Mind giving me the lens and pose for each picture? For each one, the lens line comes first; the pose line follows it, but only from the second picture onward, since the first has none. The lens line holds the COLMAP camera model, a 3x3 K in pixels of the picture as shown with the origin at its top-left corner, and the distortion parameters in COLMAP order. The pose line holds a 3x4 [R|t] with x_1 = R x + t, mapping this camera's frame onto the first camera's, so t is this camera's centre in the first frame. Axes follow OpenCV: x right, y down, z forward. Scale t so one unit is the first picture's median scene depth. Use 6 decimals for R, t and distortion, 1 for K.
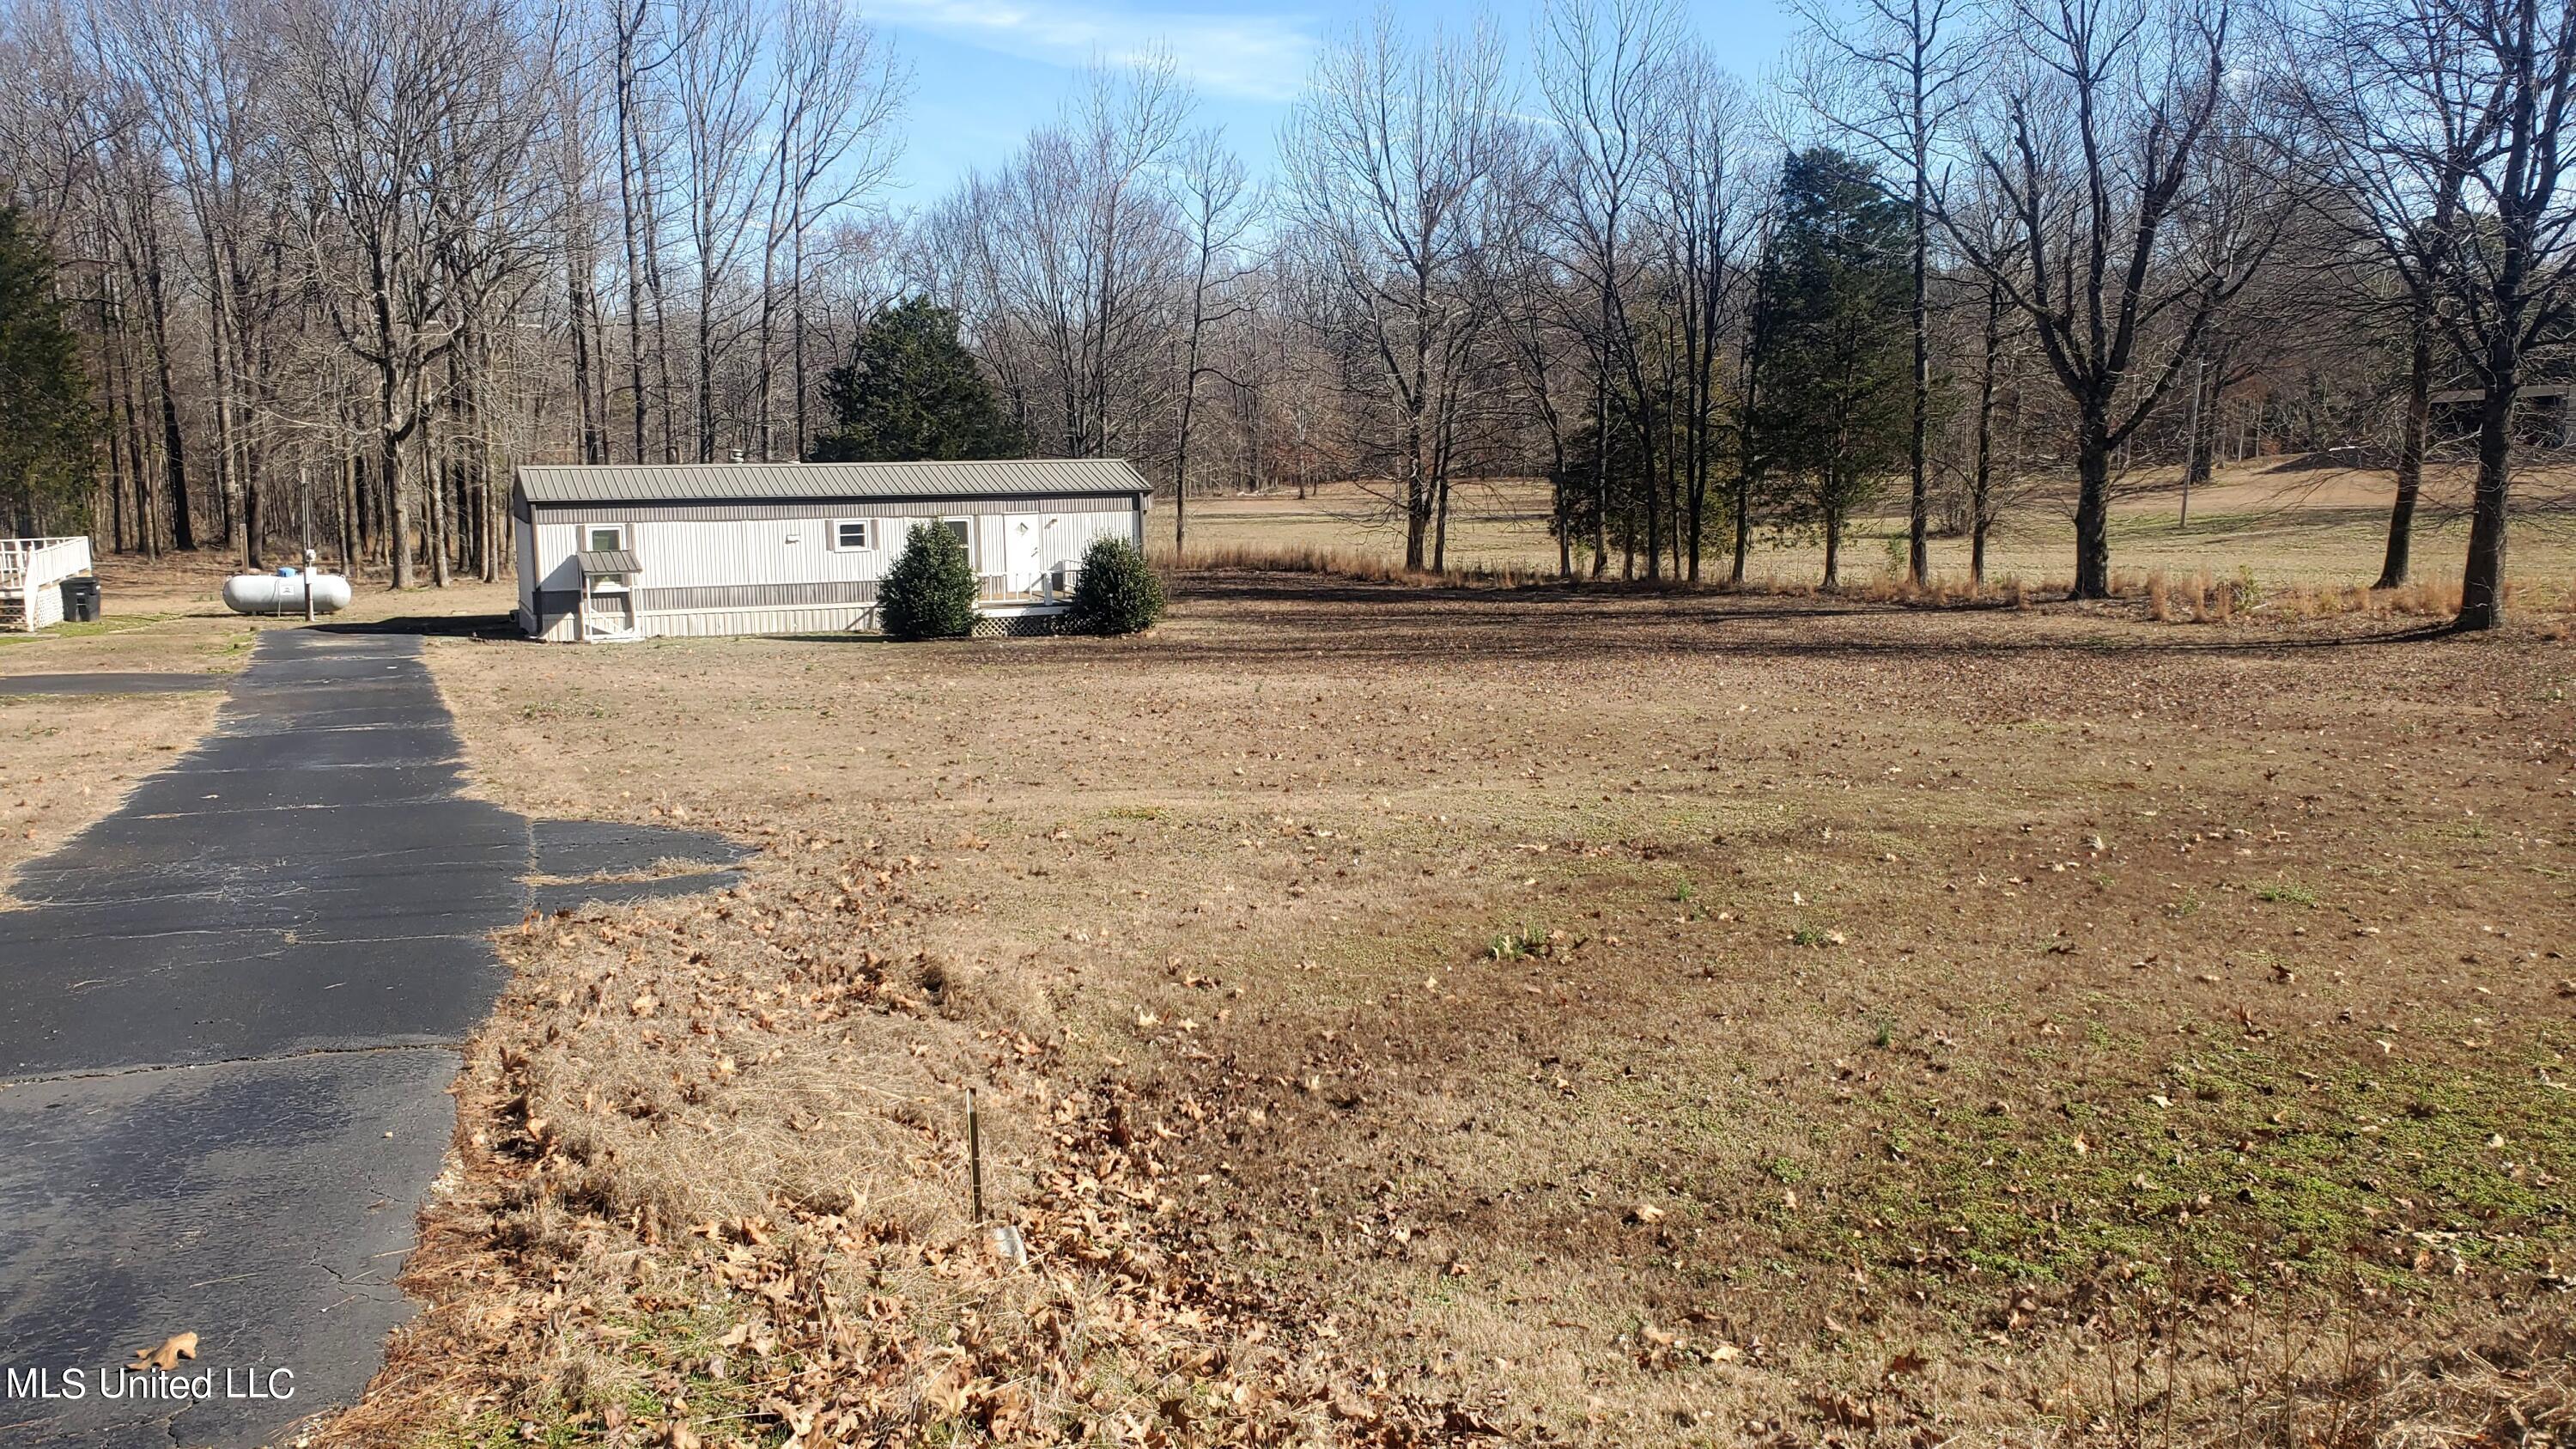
lens RADIAL K [[2039.2, 0, 1288.0], [0, 2039.2, 724.5], [0, 0, 1]] dist [-0.009632, -0.002689]
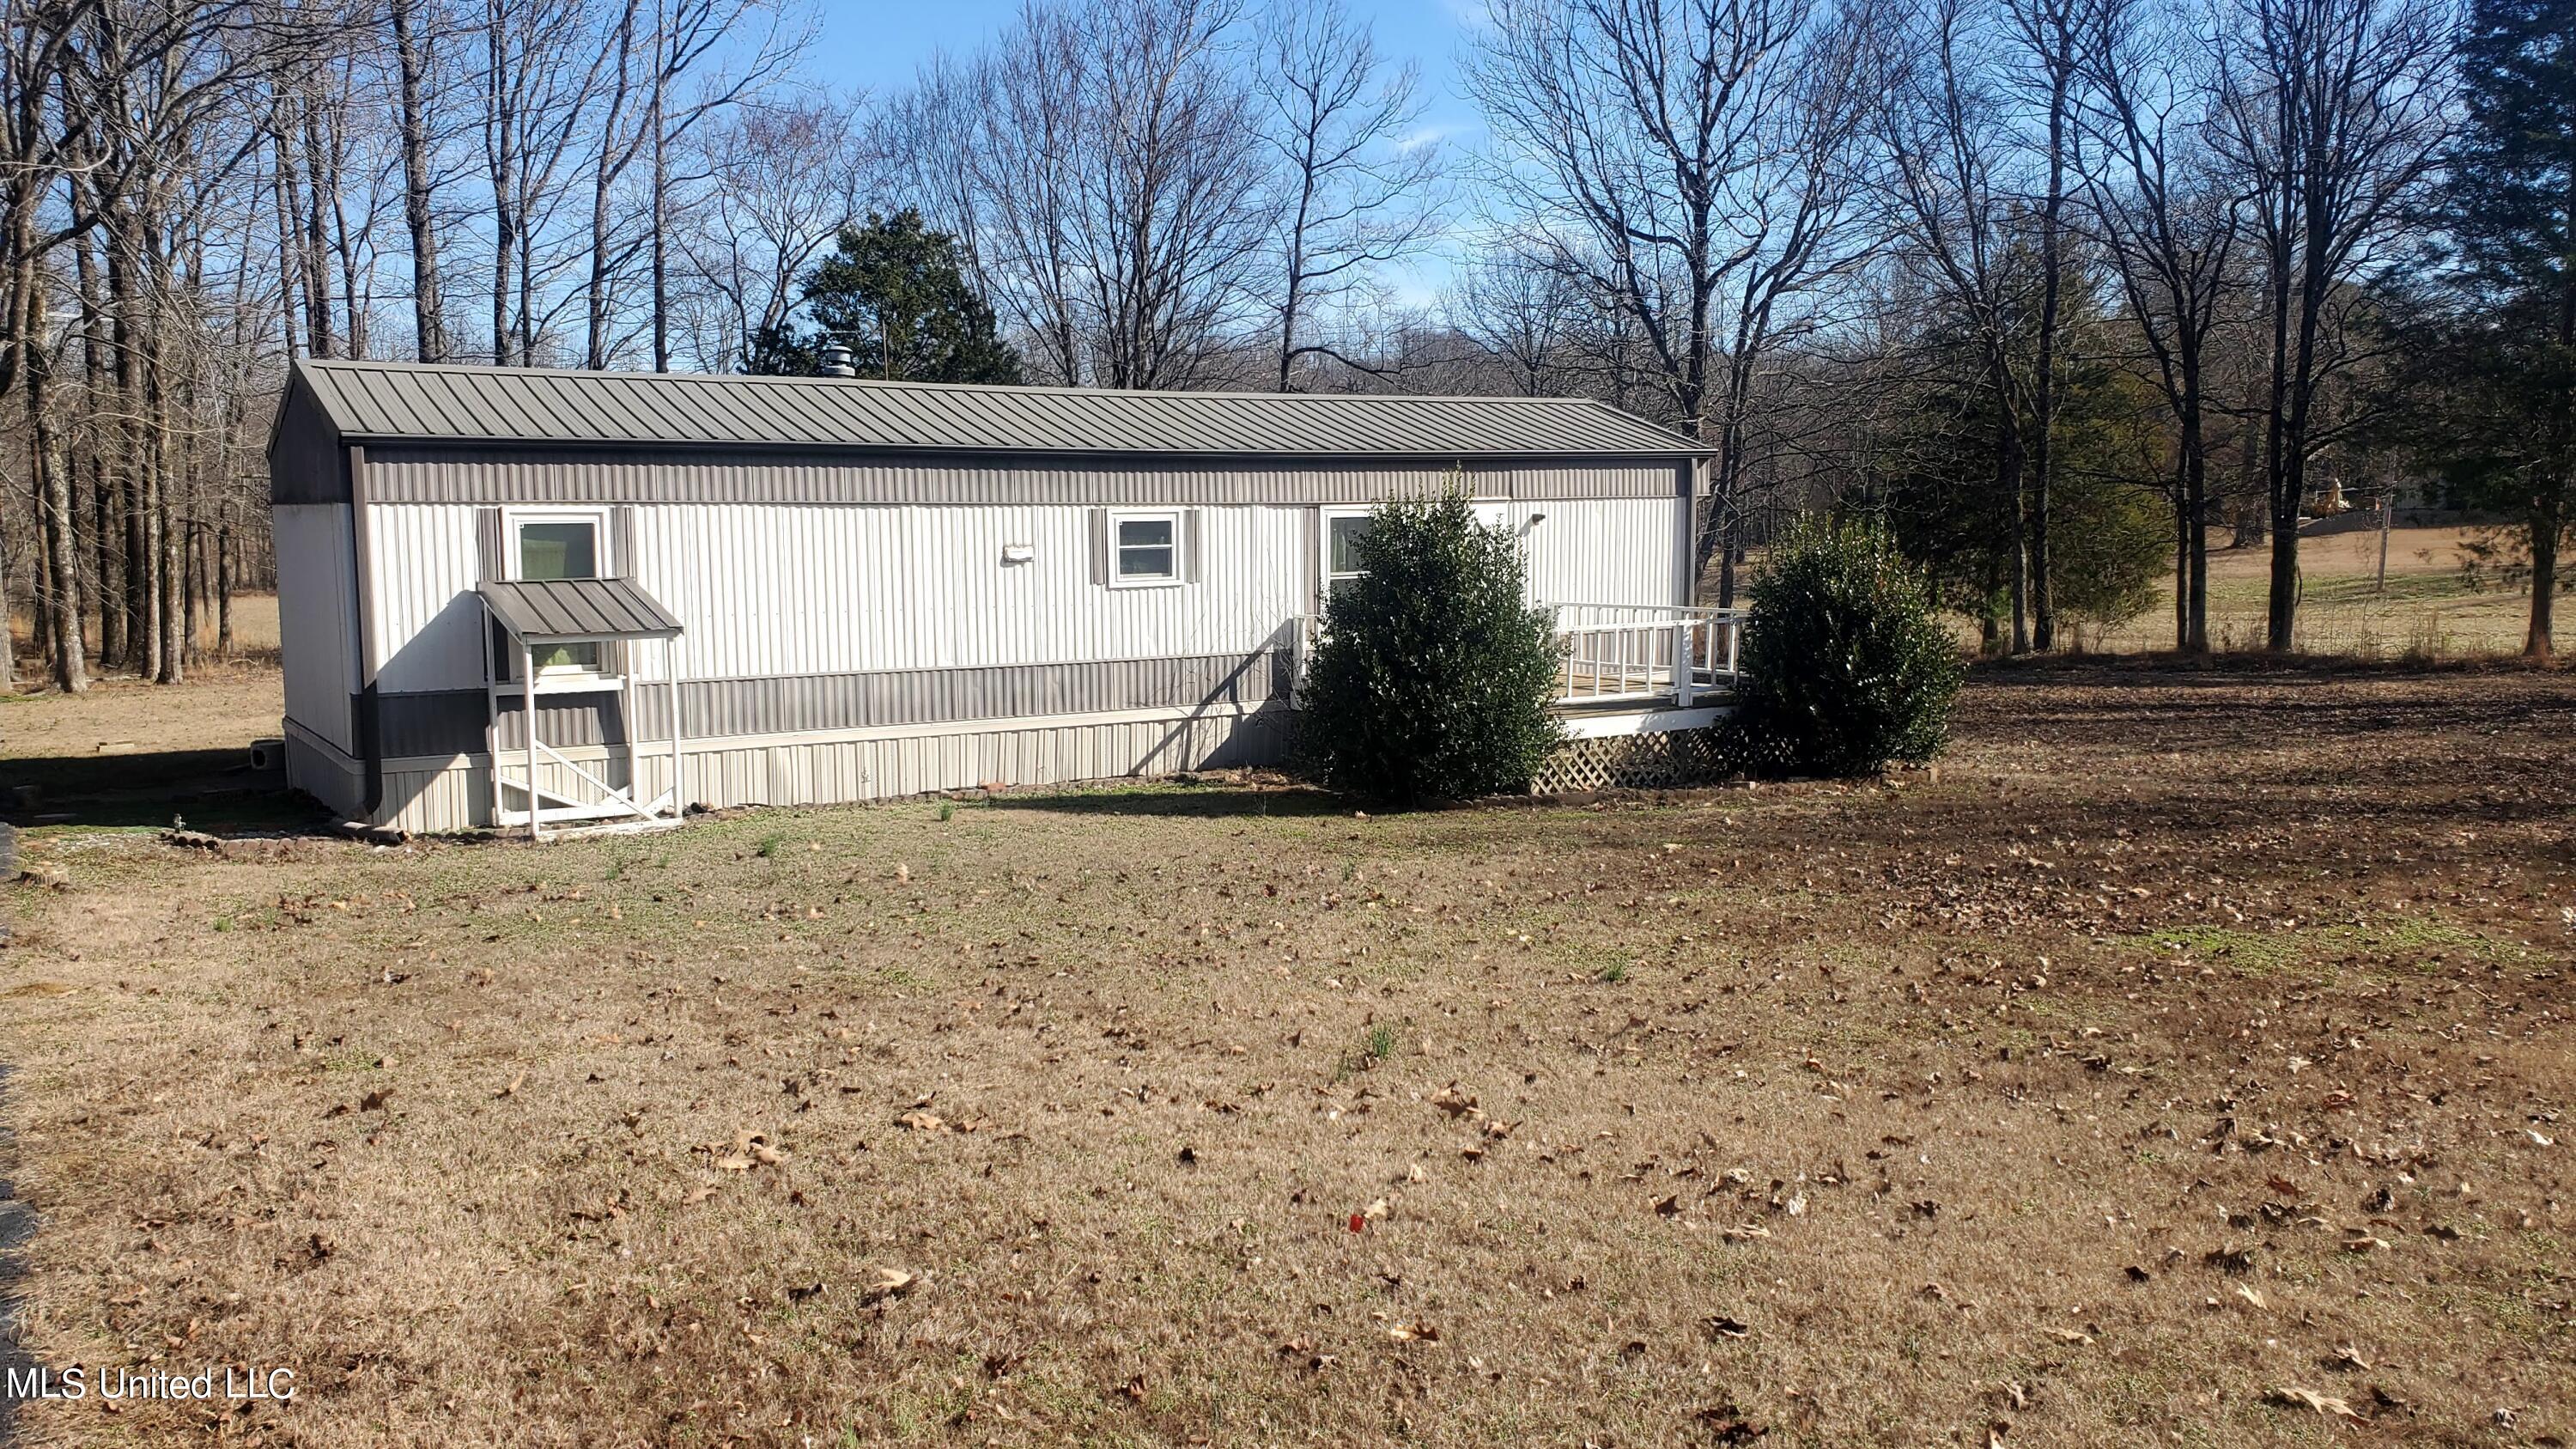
lens RADIAL K [[1948.2, 0, 1288.9], [0, 1948.2, 755.2], [0, 0, 1]] dist [-0.000242, 0.000250]
pose [[0.986394, -0.022398, 0.162867, -0.253254], [0.027033, 0.999289, -0.026299, -0.039584], [-0.162162, 0.030344, 0.986298, 0.610202]]
